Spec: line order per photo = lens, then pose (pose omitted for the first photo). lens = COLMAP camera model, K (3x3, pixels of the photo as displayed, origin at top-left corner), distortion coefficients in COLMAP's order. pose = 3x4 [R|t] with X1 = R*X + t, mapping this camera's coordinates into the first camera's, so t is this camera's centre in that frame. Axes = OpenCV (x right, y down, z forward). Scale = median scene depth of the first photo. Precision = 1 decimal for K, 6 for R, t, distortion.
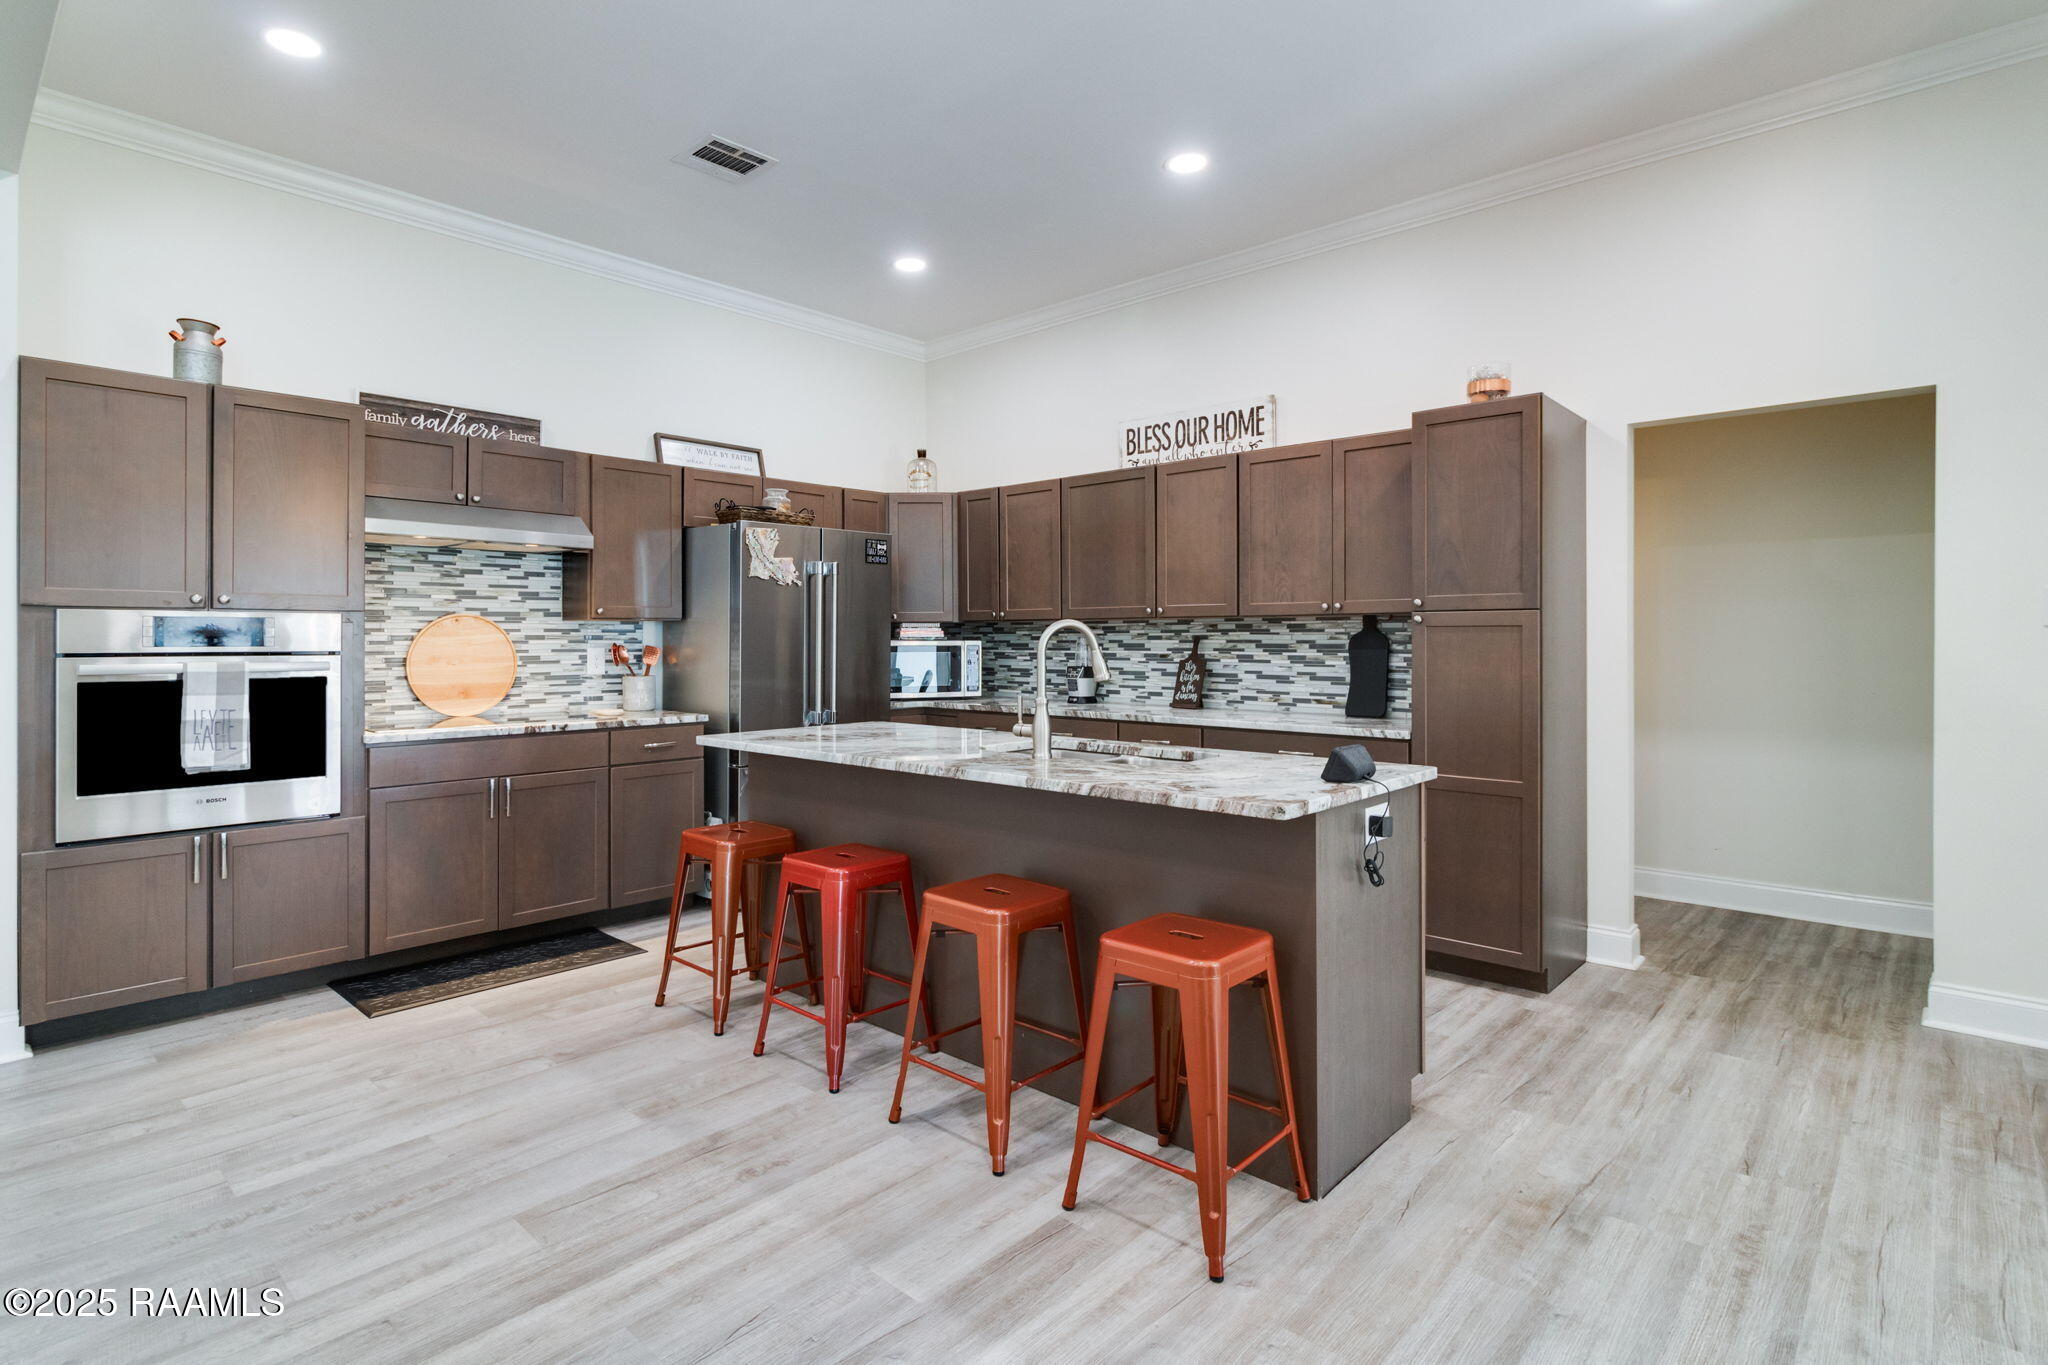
lens RADIAL K [[1016.8, 0, 1001.3], [0, 1016.8, 629.3], [0, 0, 1]] dist [-0.000165, -0.000075]
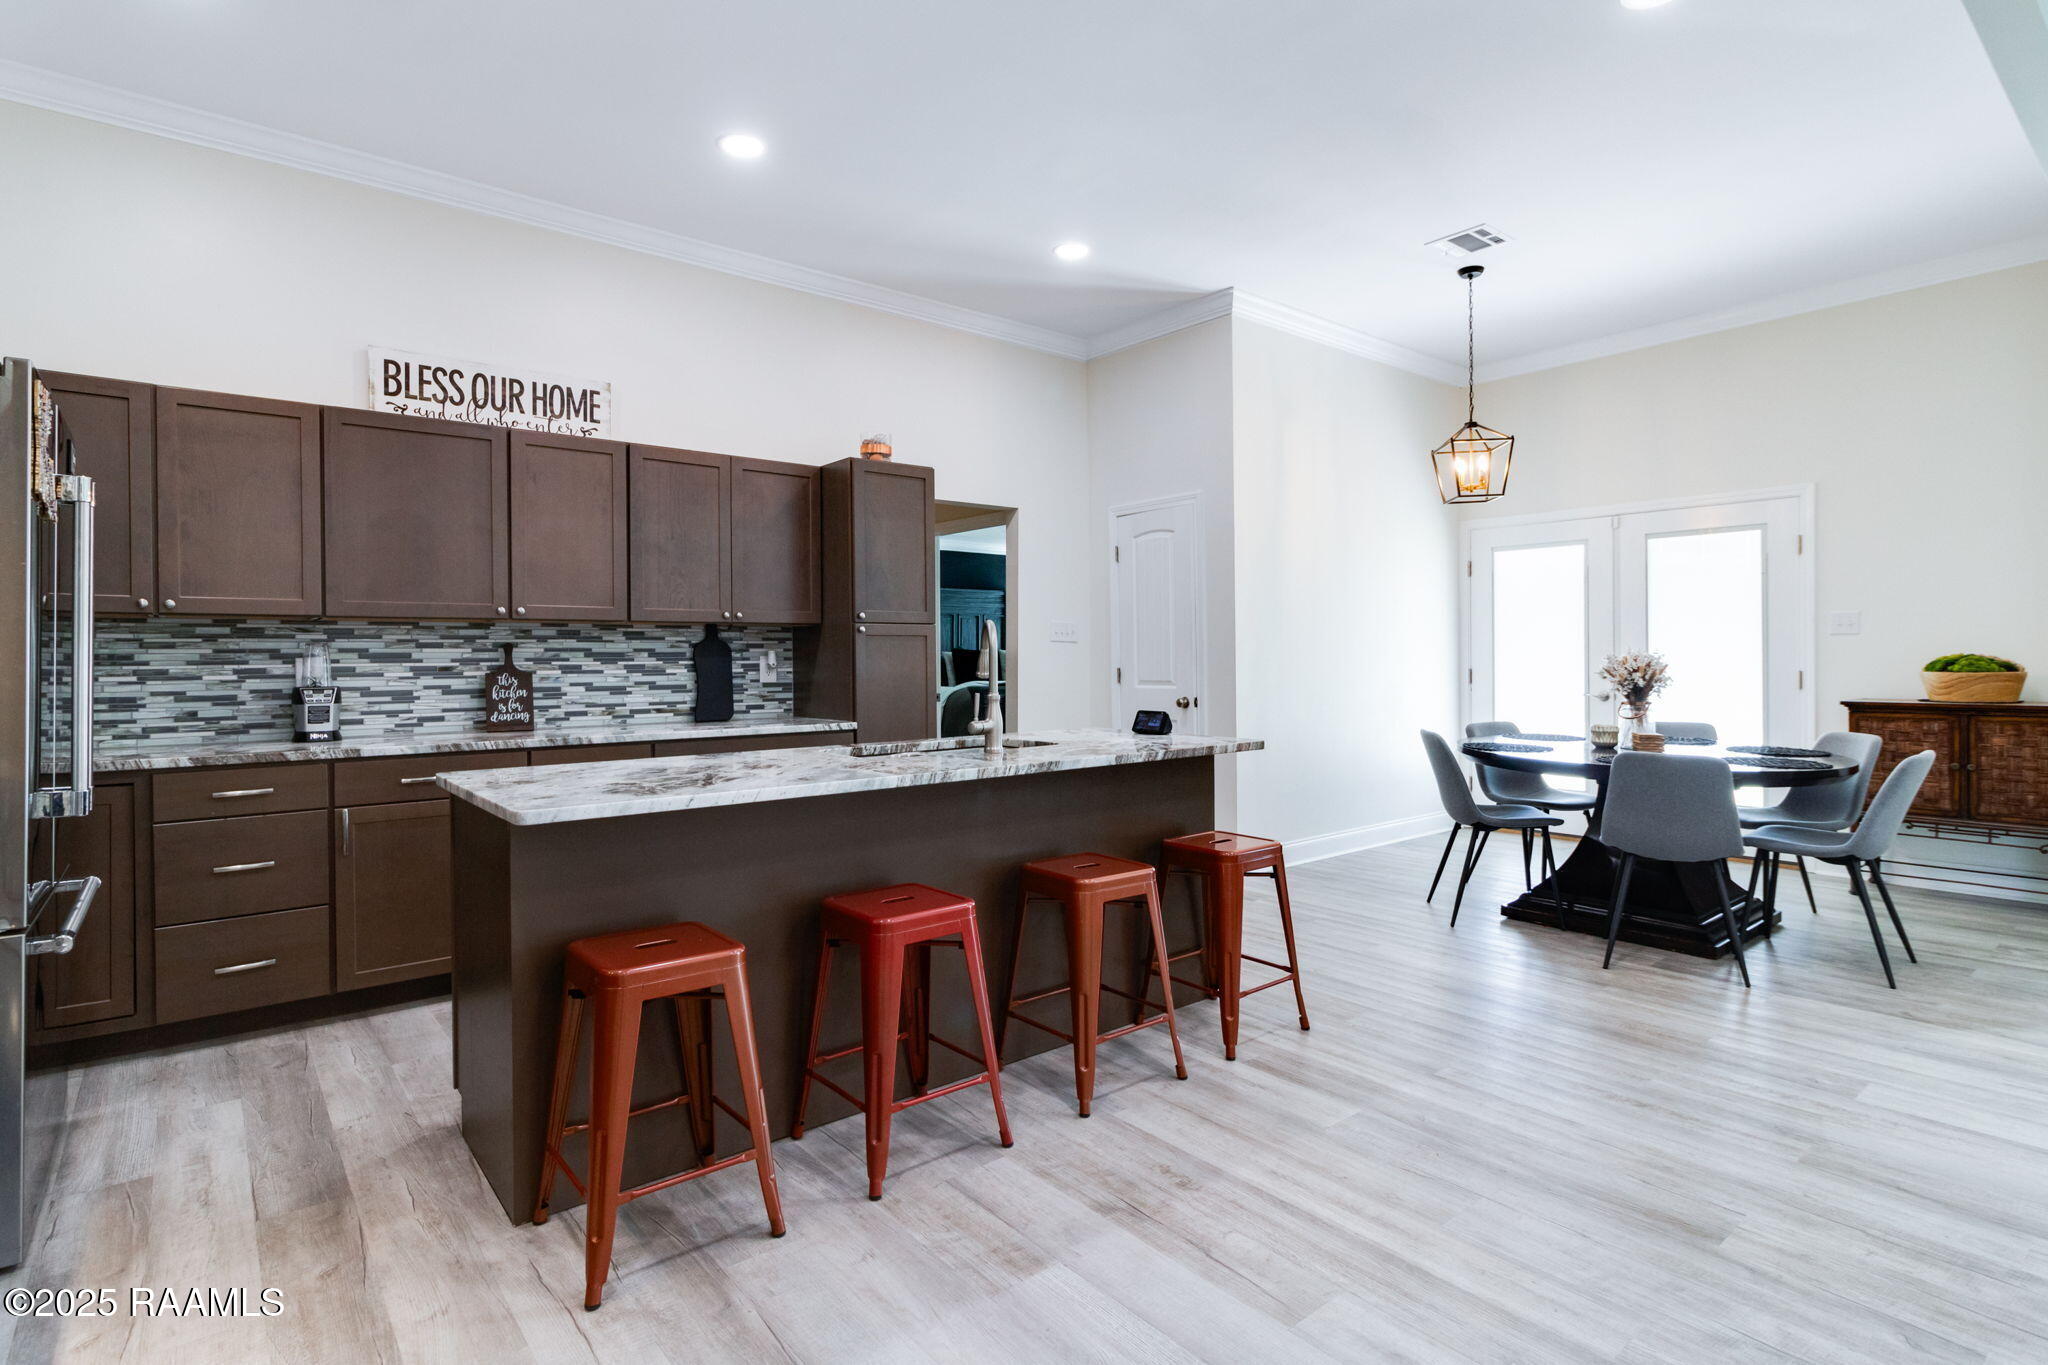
lens RADIAL K [[1016.1, 0, 1030.3], [0, 1016.1, 651.6], [0, 0, 1]] dist [0.002683, 0.000334]
pose [[0.136508, 0.005024, 0.990626, -0.603064], [-0.001885, 0.999987, -0.004812, 0.017507], [-0.990637, -0.001210, 0.136516, 0.499850]]
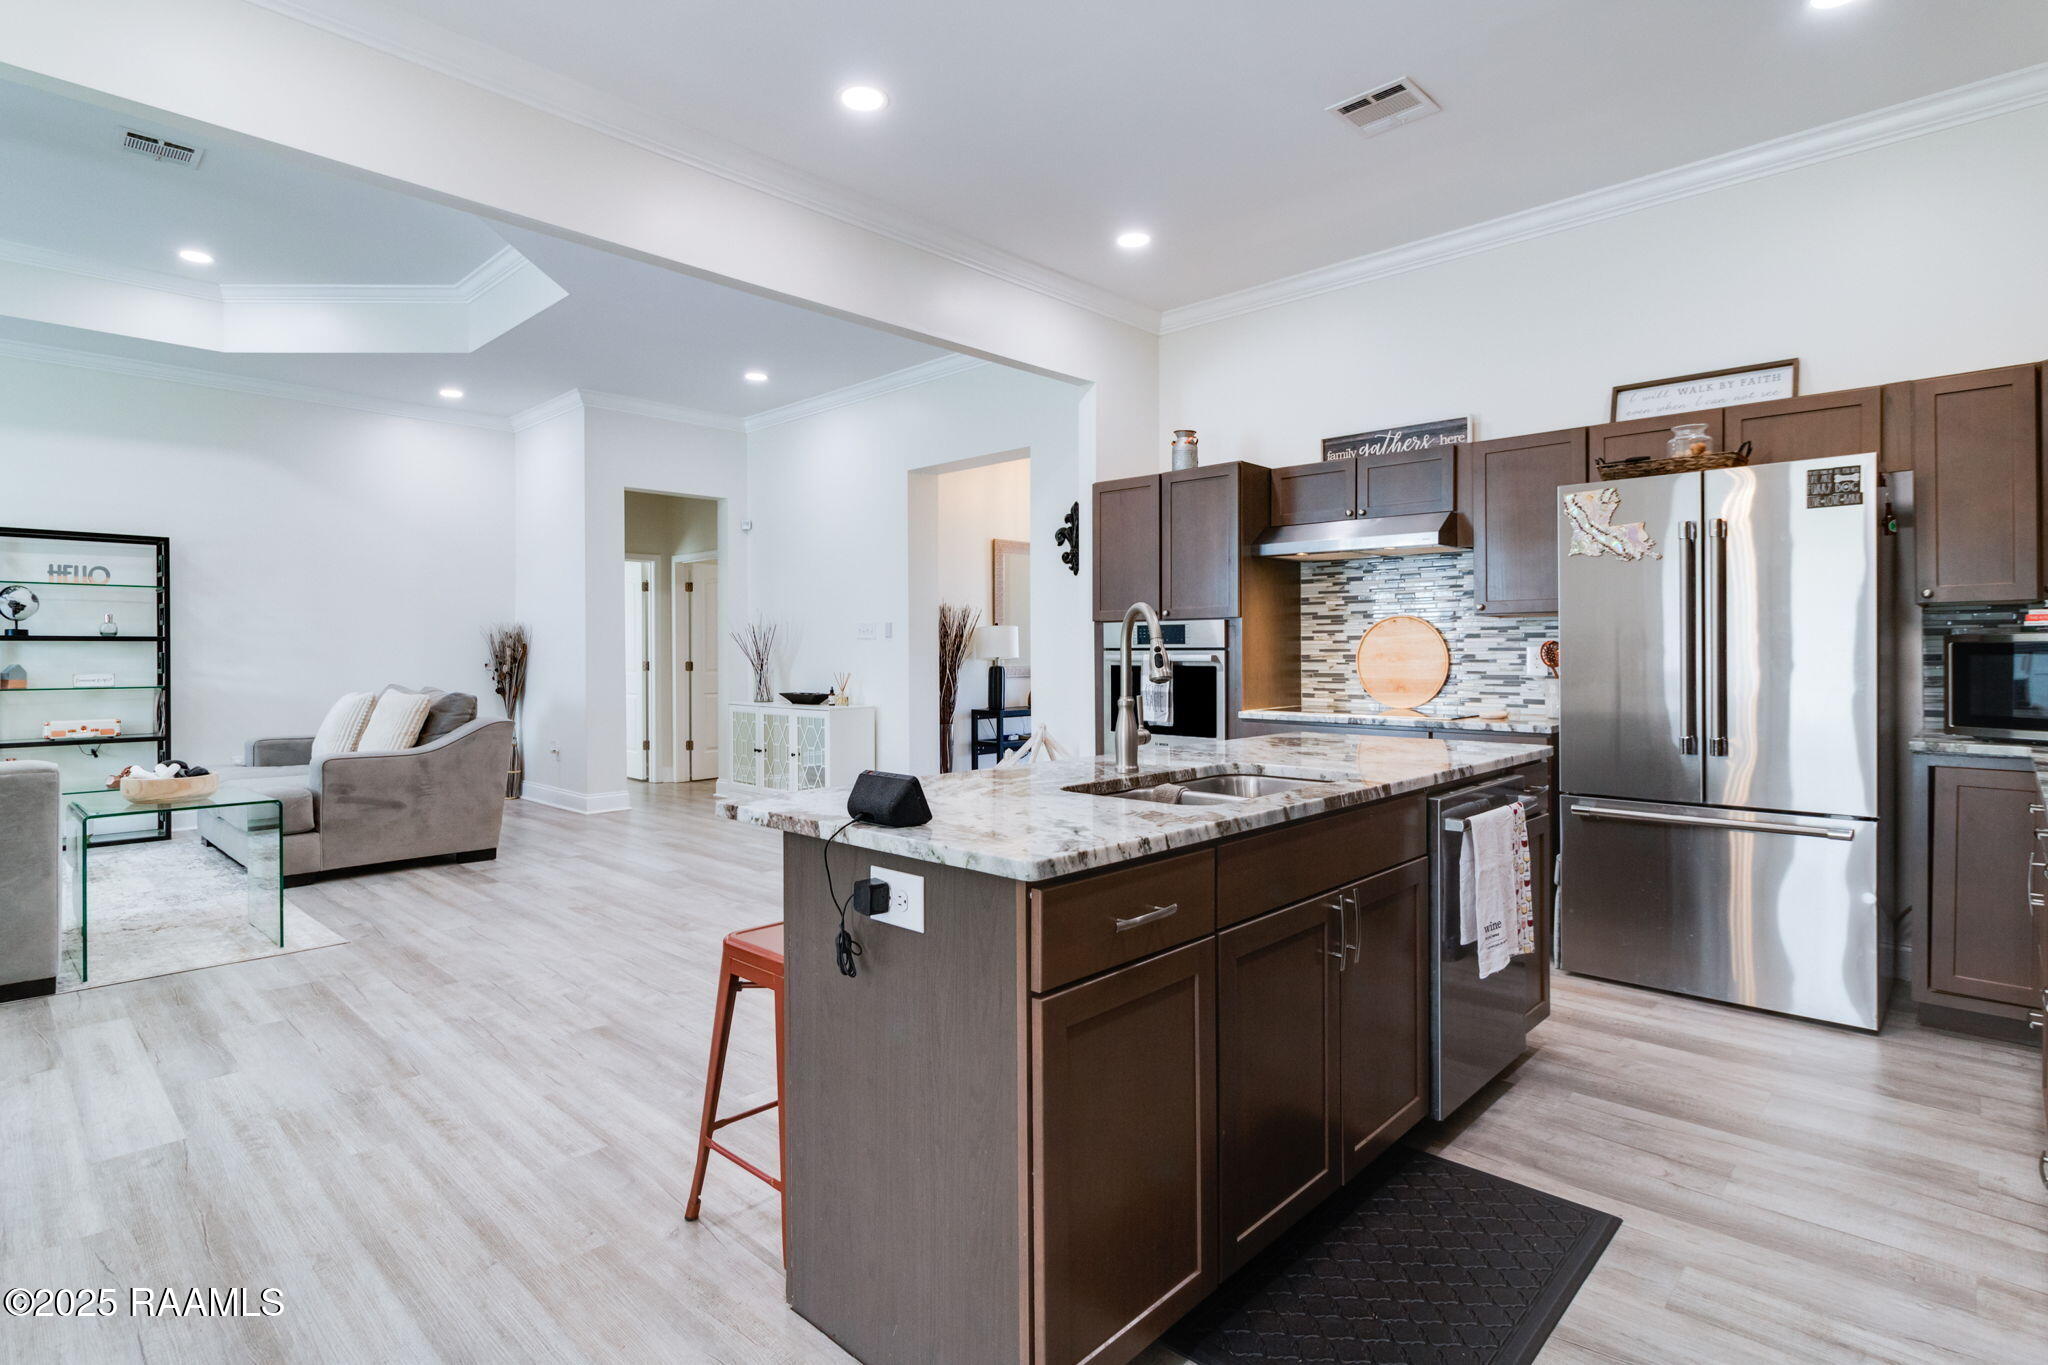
lens RADIAL K [[1016.1, 0, 1030.3], [0, 1016.1, 651.6], [0, 0, 1]] dist [0.002683, 0.000334]
pose [[-0.013181, 0.002578, -0.999910, 0.530677], [0.012776, 0.999915, 0.002410, 0.015140], [0.999832, -0.012743, -0.013212, 0.569494]]
